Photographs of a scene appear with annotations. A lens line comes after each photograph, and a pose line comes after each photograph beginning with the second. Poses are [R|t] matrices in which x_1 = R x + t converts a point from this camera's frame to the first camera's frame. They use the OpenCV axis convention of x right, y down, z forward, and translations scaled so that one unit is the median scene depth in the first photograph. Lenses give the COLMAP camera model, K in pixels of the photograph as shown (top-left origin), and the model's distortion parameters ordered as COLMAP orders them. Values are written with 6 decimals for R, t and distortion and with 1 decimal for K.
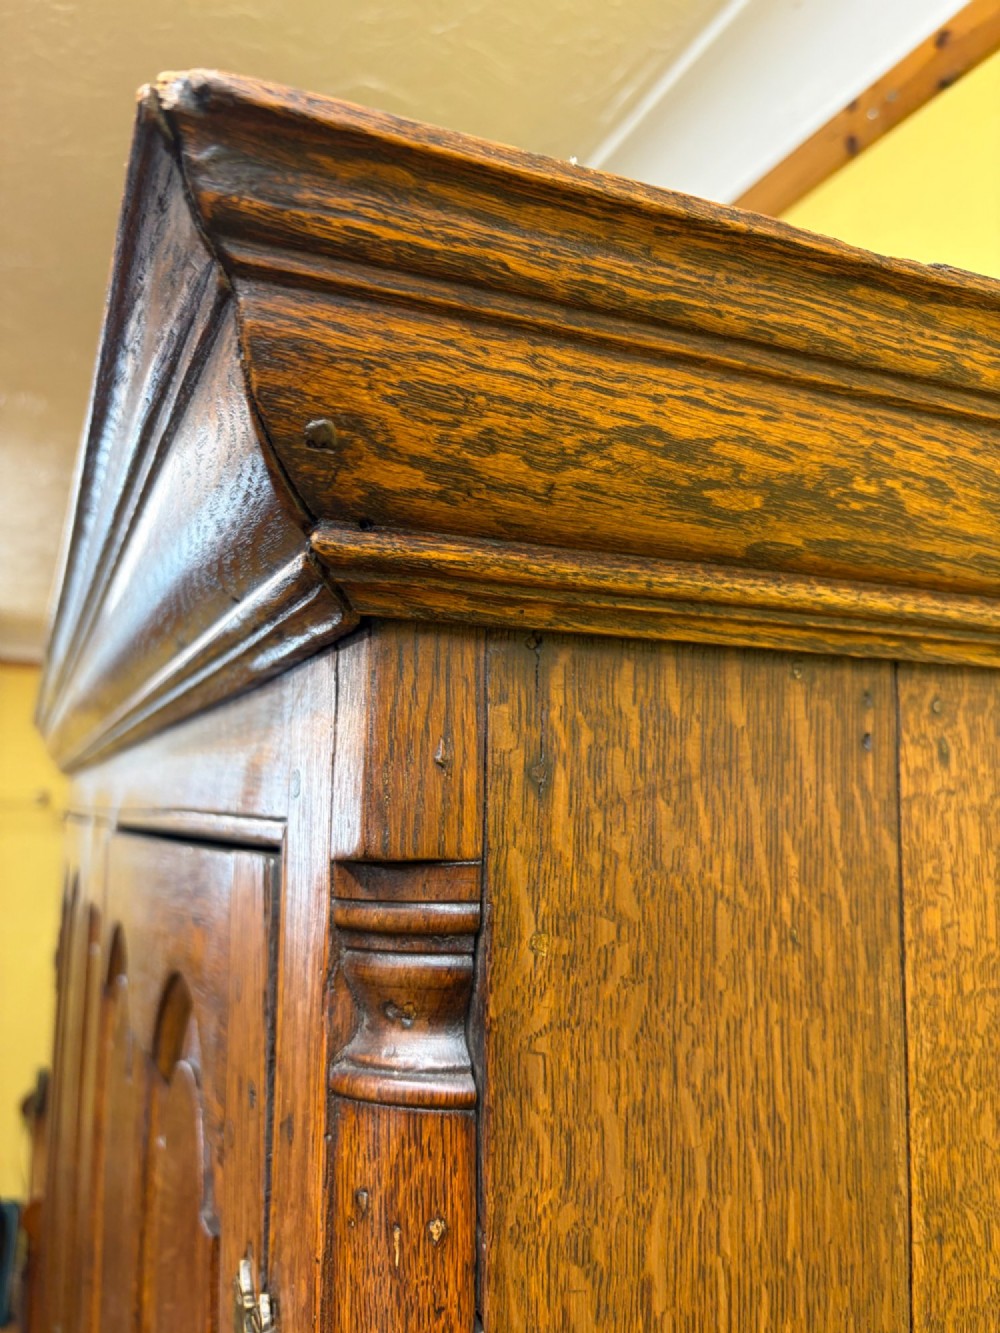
lens RADIAL K [[1035.3, 0, 490.8], [0, 1035.3, 669.1], [0, 0, 1]] dist [0.032684, -0.041160]
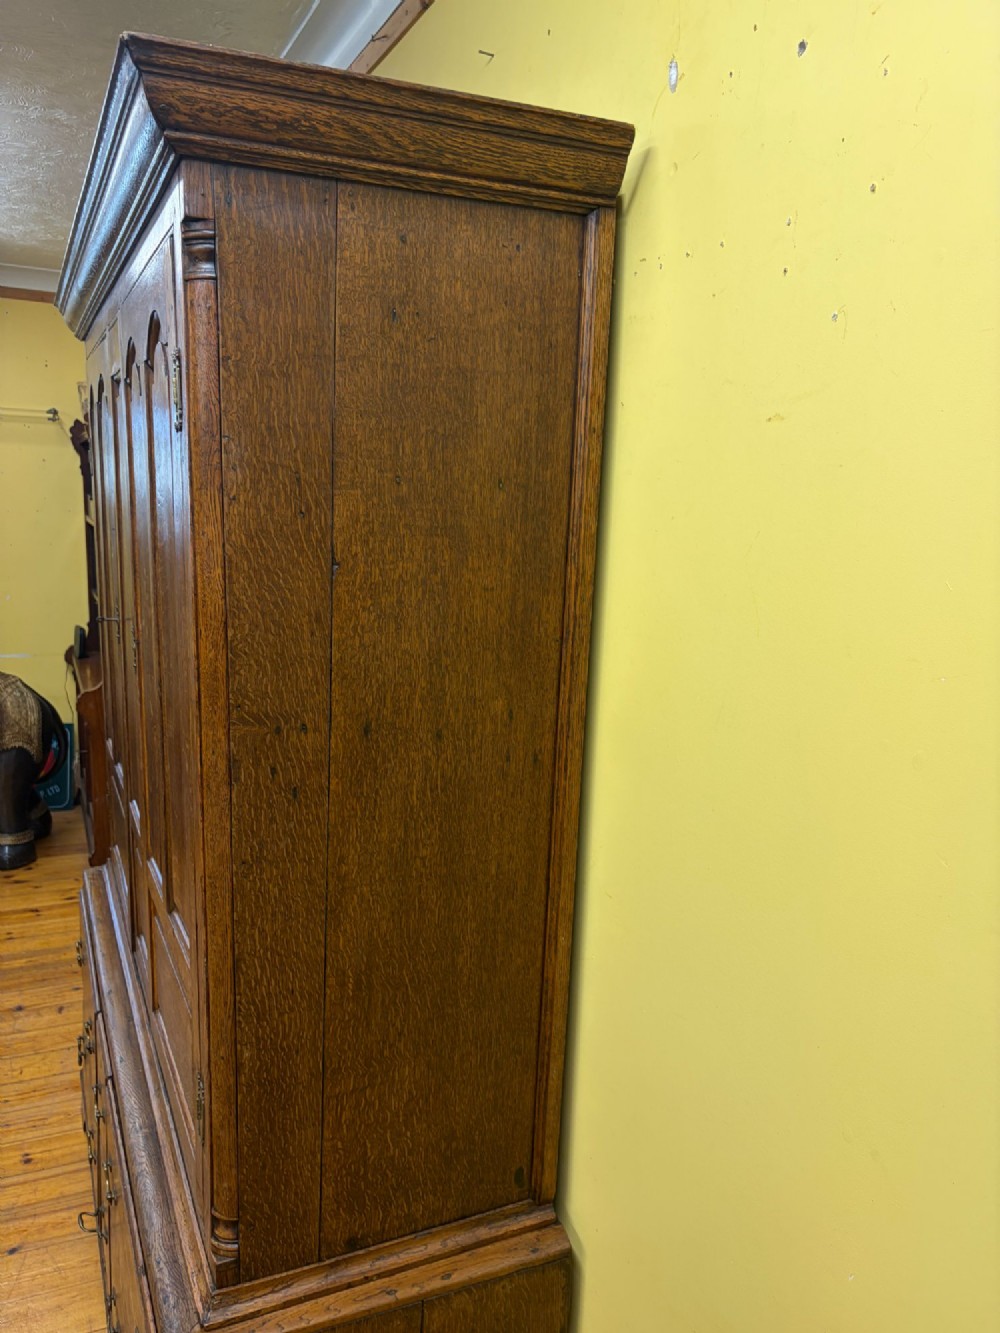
lens RADIAL K [[1035.3, 0, 497.3], [0, 1035.3, 704.1], [0, 0, 1]] dist [0.032684, -0.041160]
pose [[0.999870, 0.013559, 0.008747, 1.109285], [-0.015655, 0.946480, 0.322382, 0.648217], [-0.003908, -0.322477, 0.946569, -3.587338]]
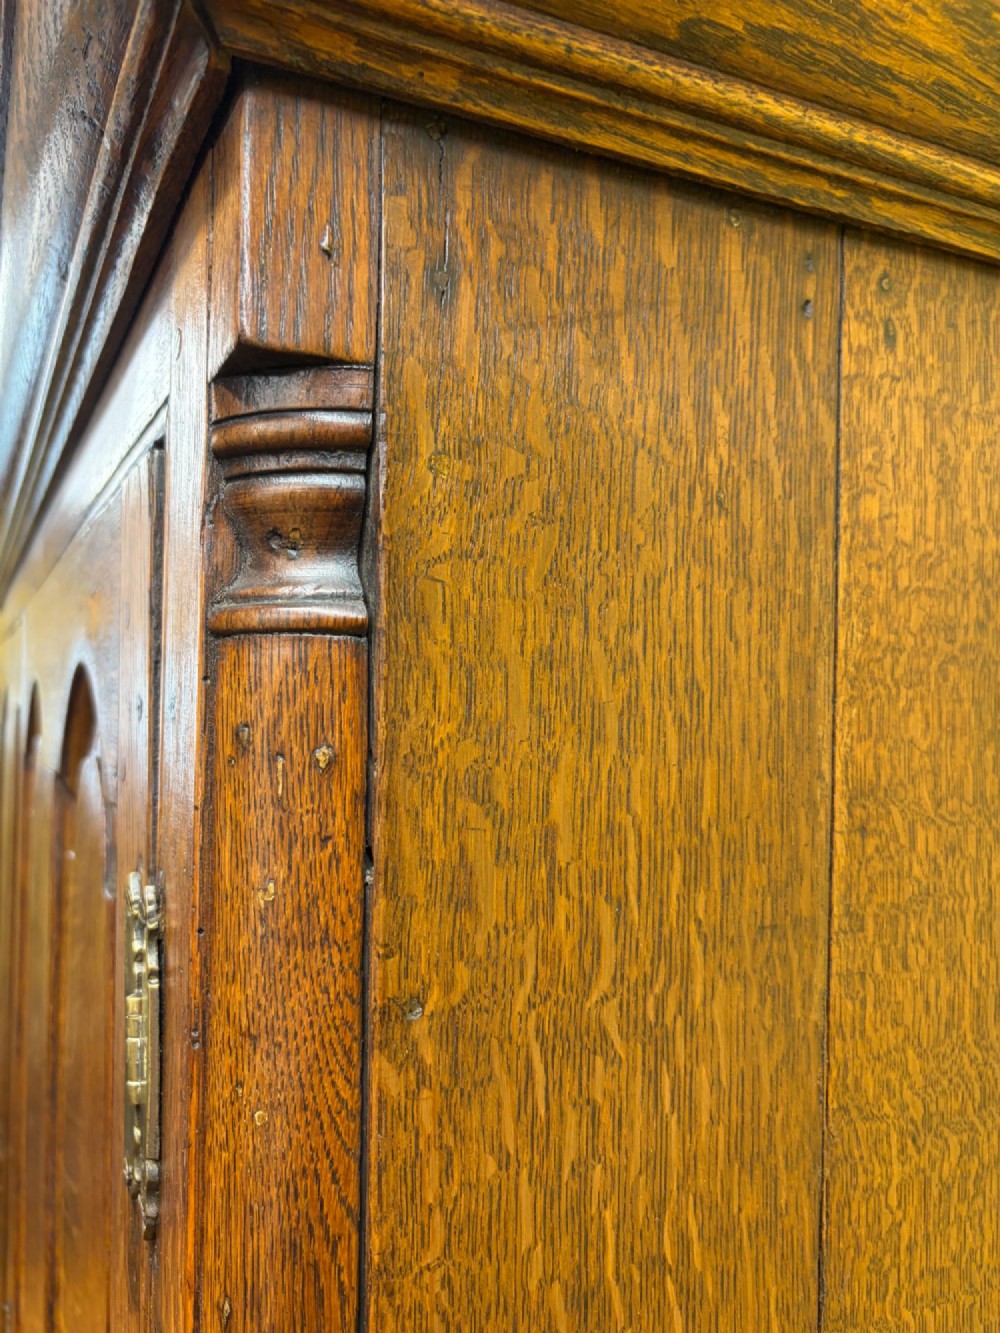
lens RADIAL K [[1035.3, 0, 475.6], [0, 1035.3, 667.7], [0, 0, 1]] dist [0.032684, -0.041160]
pose [[0.999410, 0.005975, 0.033811, 0.047717], [-0.008968, 0.995982, 0.089099, 0.349851], [-0.033142, -0.089350, 0.995449, 0.083671]]
